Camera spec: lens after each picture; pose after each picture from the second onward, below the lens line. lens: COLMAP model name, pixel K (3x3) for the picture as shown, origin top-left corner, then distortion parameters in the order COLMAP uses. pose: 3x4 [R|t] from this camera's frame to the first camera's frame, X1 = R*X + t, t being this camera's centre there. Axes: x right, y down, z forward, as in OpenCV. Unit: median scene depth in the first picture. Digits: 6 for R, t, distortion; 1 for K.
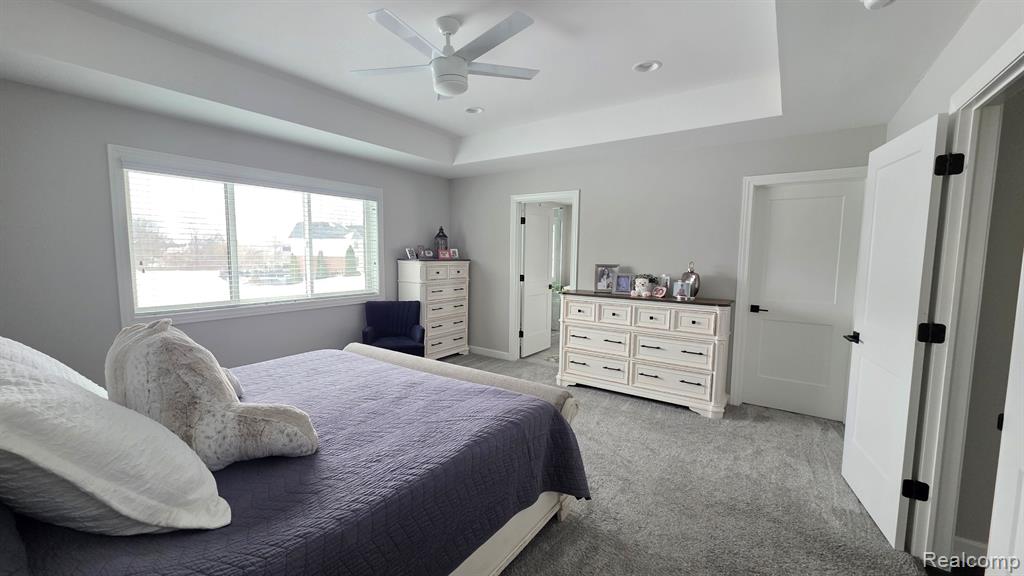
lens RADIAL K [[411.2, 0, 500.9], [0, 411.2, 289.0], [0, 0, 1]] dist [0.001005, 0.000106]
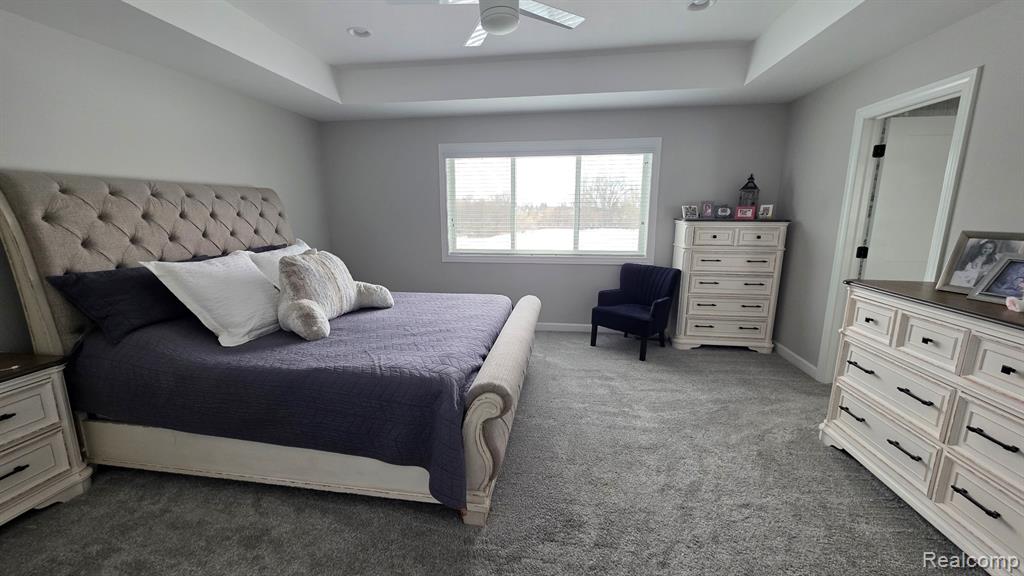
lens RADIAL K [[411.2, 0, 500.9], [0, 411.2, 289.0], [0, 0, 1]] dist [0.001005, 0.000106]
pose [[0.433784, 0.155850, -0.887436, 0.381835], [-0.073150, 0.987767, 0.137714, -0.019577], [0.898043, 0.005178, 0.439878, 0.301414]]
